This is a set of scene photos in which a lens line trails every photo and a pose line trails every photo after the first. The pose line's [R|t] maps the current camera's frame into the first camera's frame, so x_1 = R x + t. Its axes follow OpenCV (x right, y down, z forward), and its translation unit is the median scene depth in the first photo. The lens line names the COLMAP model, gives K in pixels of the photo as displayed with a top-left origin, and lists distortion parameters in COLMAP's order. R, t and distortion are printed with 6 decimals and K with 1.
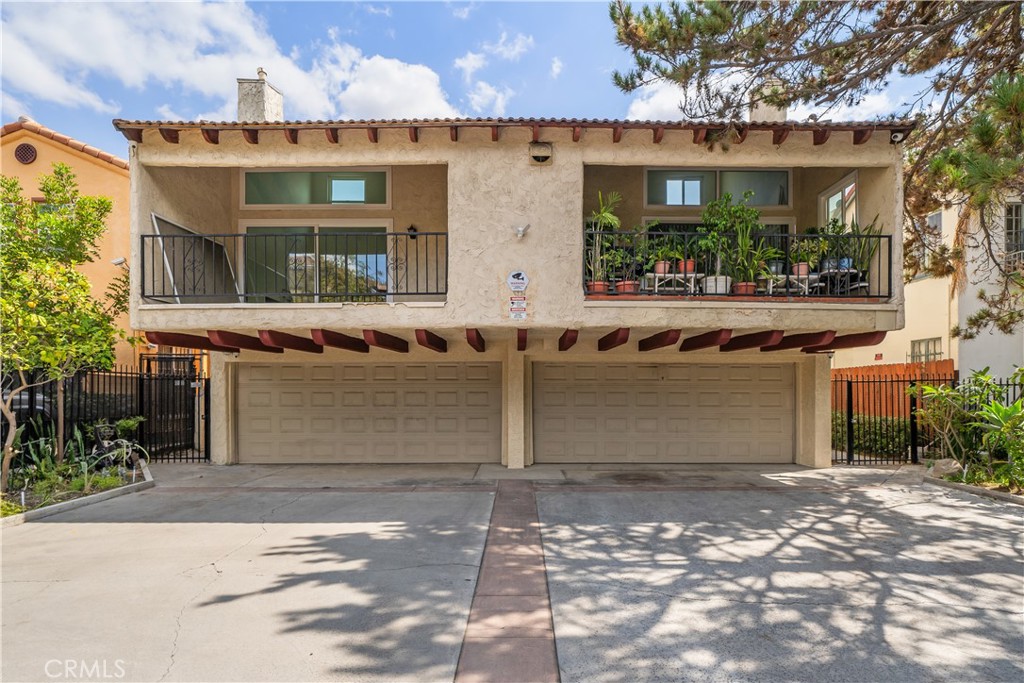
lens RADIAL K [[396.6, 0, 513.0], [0, 396.6, 388.1], [0, 0, 1]] dist [0.000537, 0.000086]
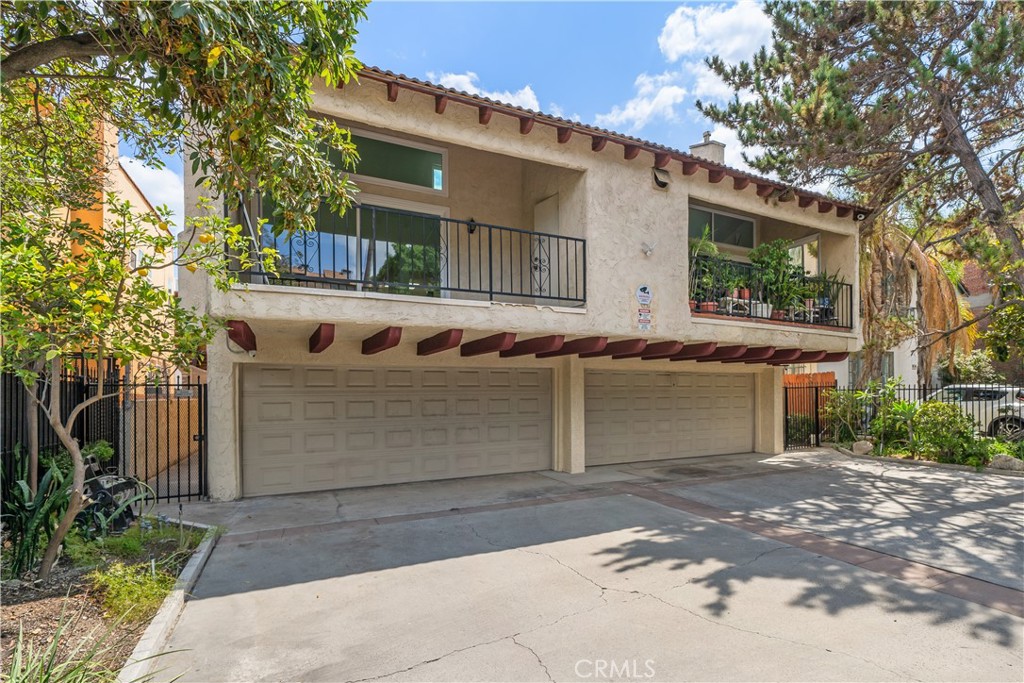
lens RADIAL K [[414.0, 0, 513.4], [0, 414.0, 392.8], [0, 0, 1]] dist [0.001721, 0.000349]
pose [[0.921310, -0.006119, 0.388780, -0.747405], [0.006605, 0.999978, 0.000087, -0.006920], [-0.388772, 0.002488, 0.921331, 0.108264]]
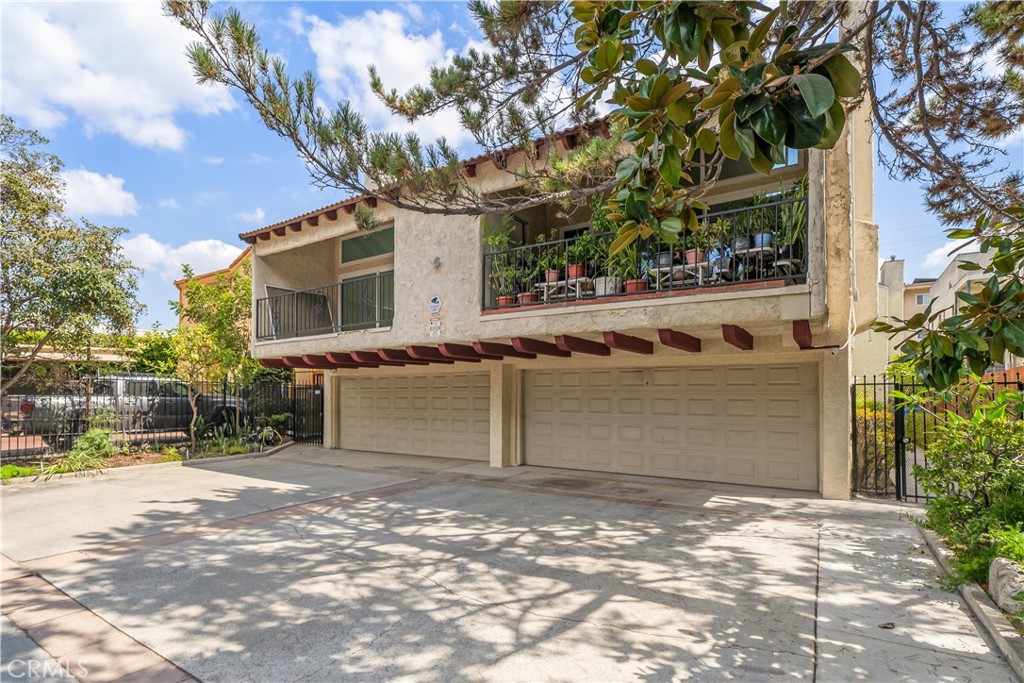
lens RADIAL K [[420.3, 0, 541.2], [0, 420.3, 387.4], [0, 0, 1]] dist [0.000186, -0.000012]
pose [[0.883940, -0.008475, -0.467524, 0.888644], [-0.001097, 0.999795, -0.020199, 0.006719], [0.467599, 0.018368, 0.883750, 0.031204]]
